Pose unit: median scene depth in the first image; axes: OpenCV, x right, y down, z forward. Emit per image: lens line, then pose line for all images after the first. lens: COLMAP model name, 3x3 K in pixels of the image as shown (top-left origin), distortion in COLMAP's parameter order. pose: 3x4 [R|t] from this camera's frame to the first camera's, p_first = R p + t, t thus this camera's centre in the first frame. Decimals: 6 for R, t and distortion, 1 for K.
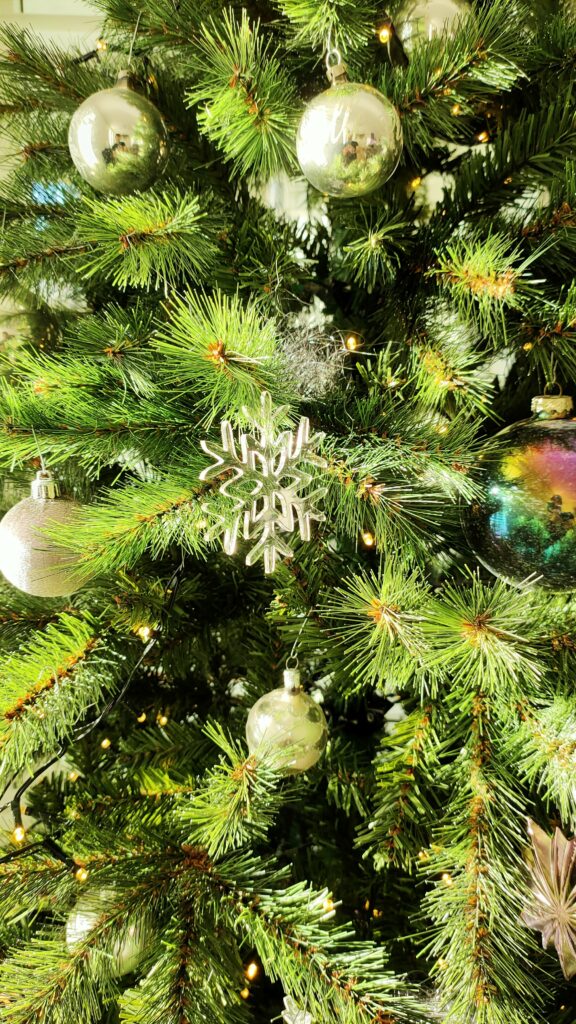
lens RADIAL K [[796.6, 0, 273.7], [0, 796.6, 513.5], [0, 0, 1]] dist [0.076185, -0.148320]
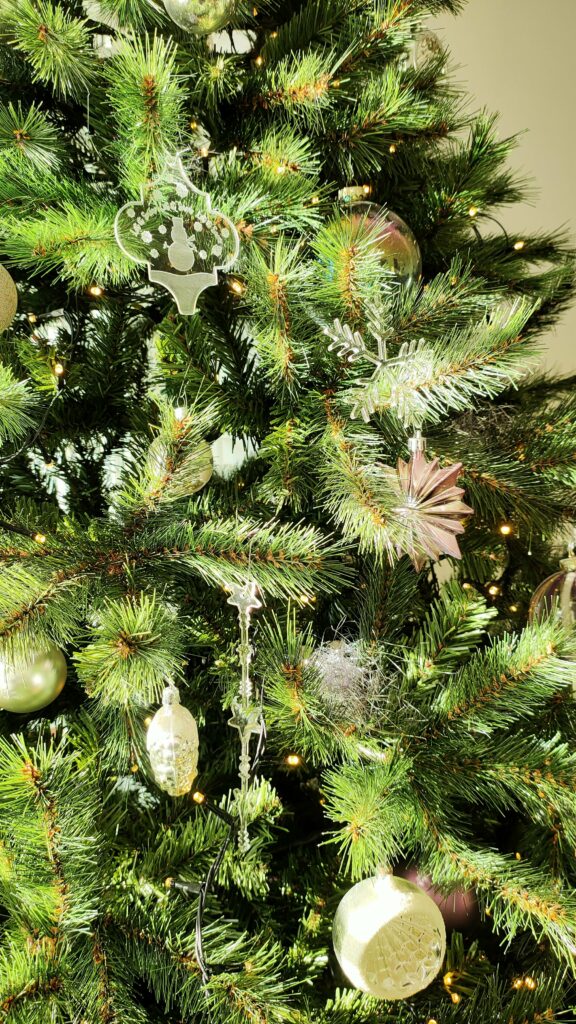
lens RADIAL K [[796.6, 0, 273.7], [0, 796.6, 513.5], [0, 0, 1]] dist [0.076185, -0.148320]
pose [[0.933513, -0.069103, 0.351822, -0.306716], [0.107191, 0.990162, -0.089935, 0.516562], [-0.342147, 0.121668, 0.931736, -0.190284]]
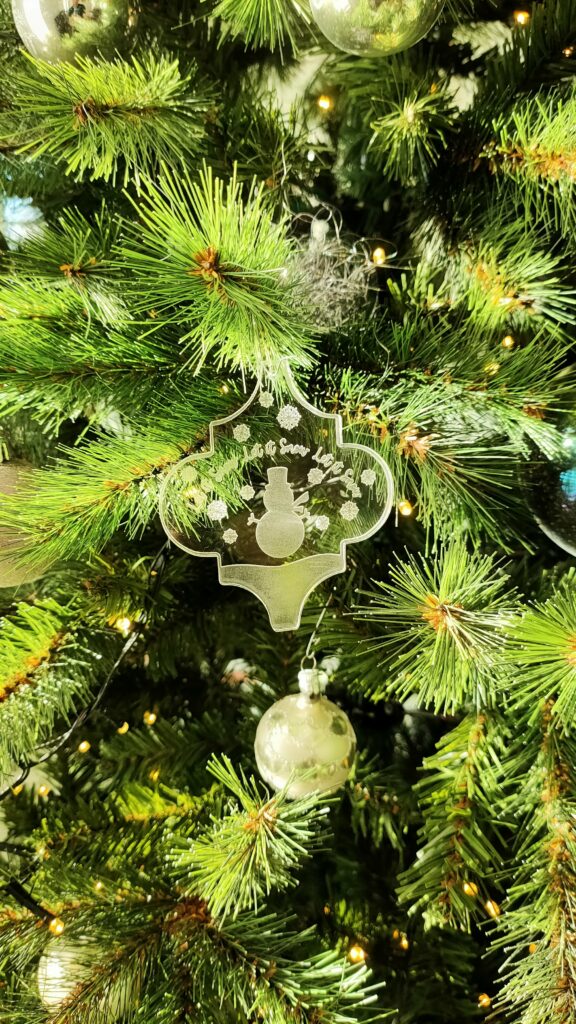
lens RADIAL K [[796.6, 0, 273.7], [0, 796.6, 513.5], [0, 0, 1]] dist [0.076185, -0.148320]
pose [[0.999732, -0.017830, 0.014782, -0.022140], [0.017142, 0.998821, 0.045409, 0.000550], [-0.015574, -0.045144, 0.998859, 0.217319]]
